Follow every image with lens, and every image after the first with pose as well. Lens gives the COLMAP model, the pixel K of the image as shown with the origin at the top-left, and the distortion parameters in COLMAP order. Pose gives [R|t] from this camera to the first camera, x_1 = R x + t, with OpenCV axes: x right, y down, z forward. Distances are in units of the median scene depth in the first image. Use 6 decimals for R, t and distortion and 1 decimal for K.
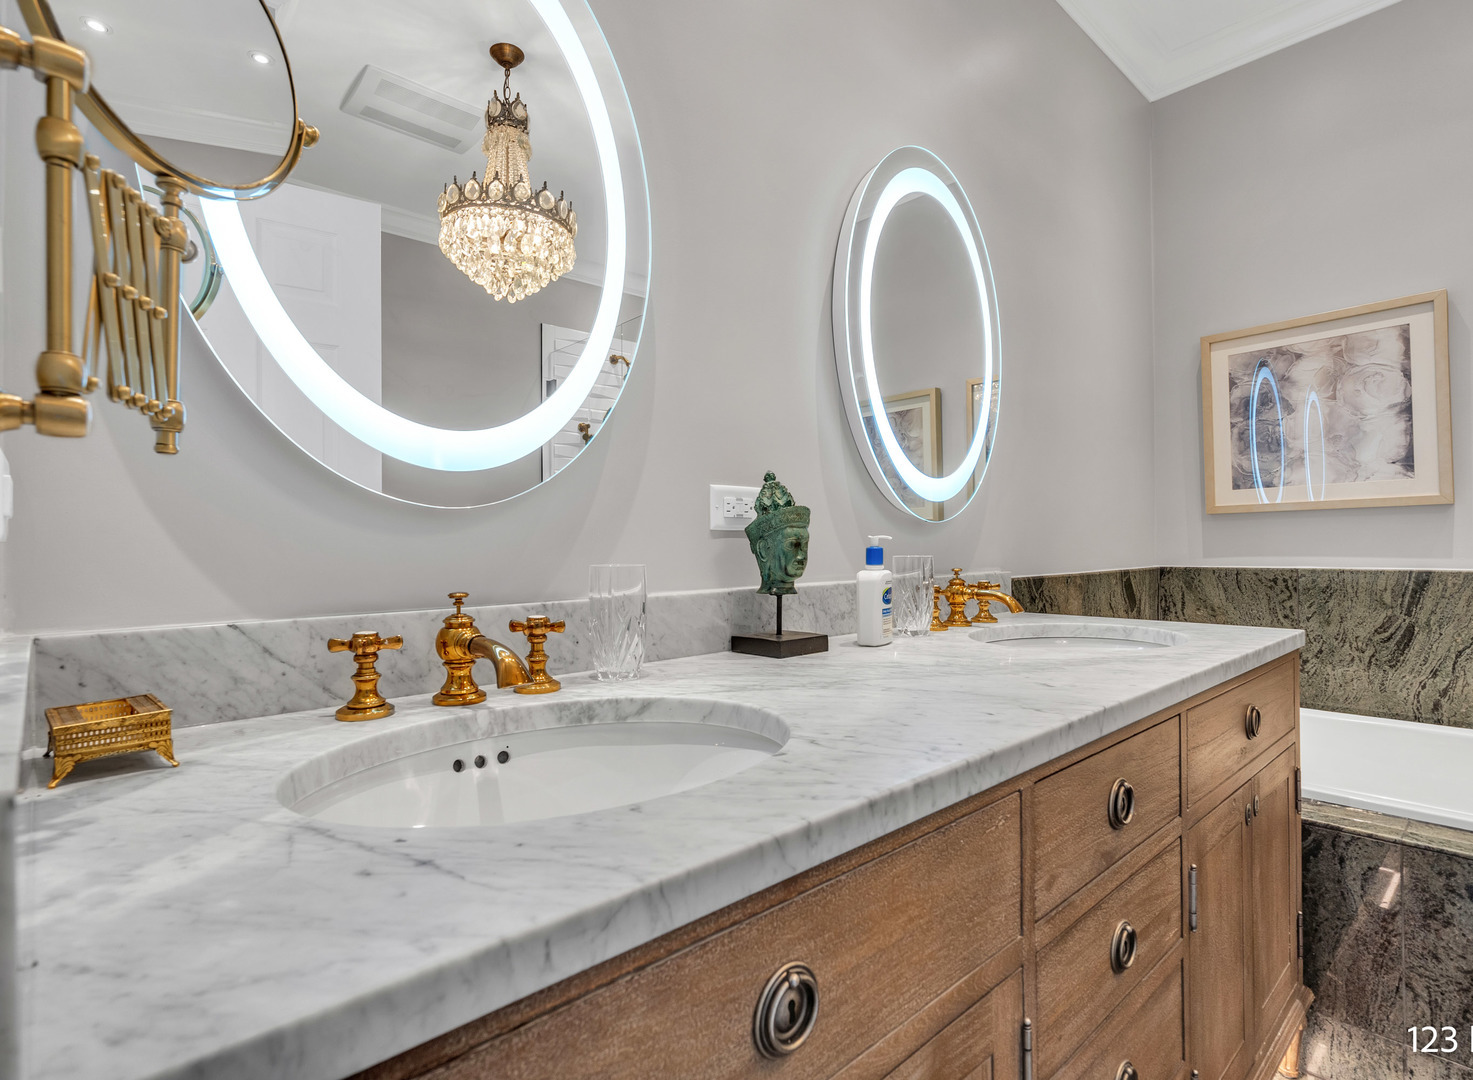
lens RADIAL K [[747.3, 0, 727.5], [0, 747.3, 541.9], [0, 0, 1]] dist [-0.003614, 0.002998]
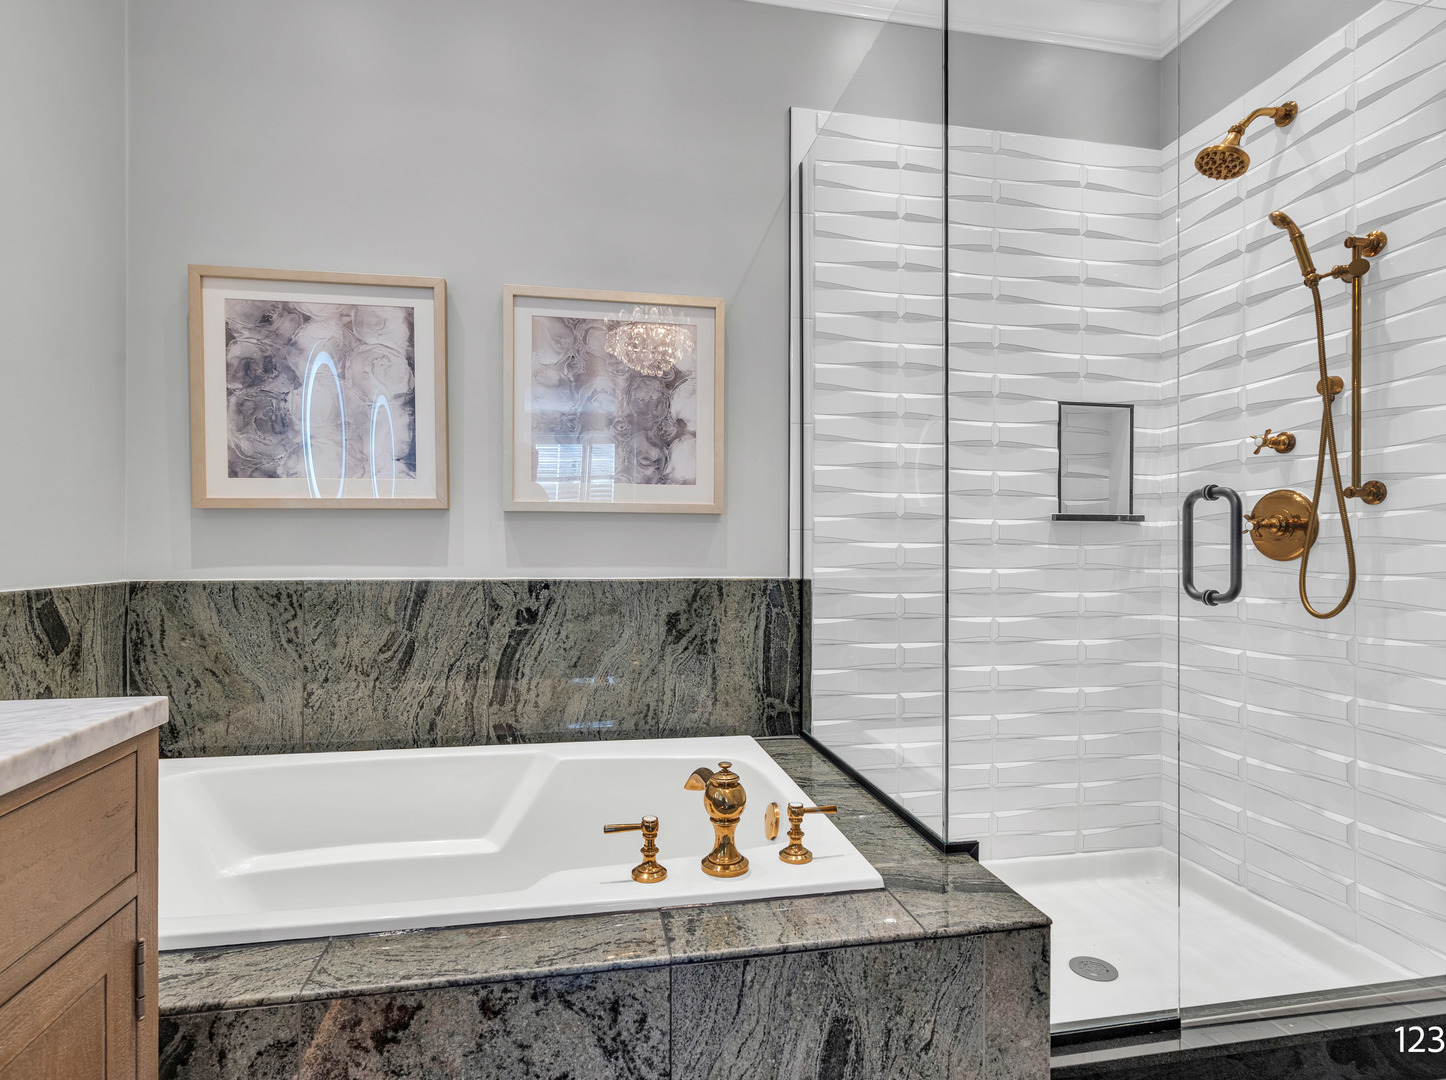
lens RADIAL K [[779.3, 0, 720.8], [0, 779.3, 547.1], [0, 0, 1]] dist [-0.001108, -0.000073]
pose [[0.513281, 0.011721, 0.858141, 0.286729], [-0.011292, 0.999912, -0.006903, 0.000188], [-0.858146, -0.006147, 0.513368, 0.187570]]
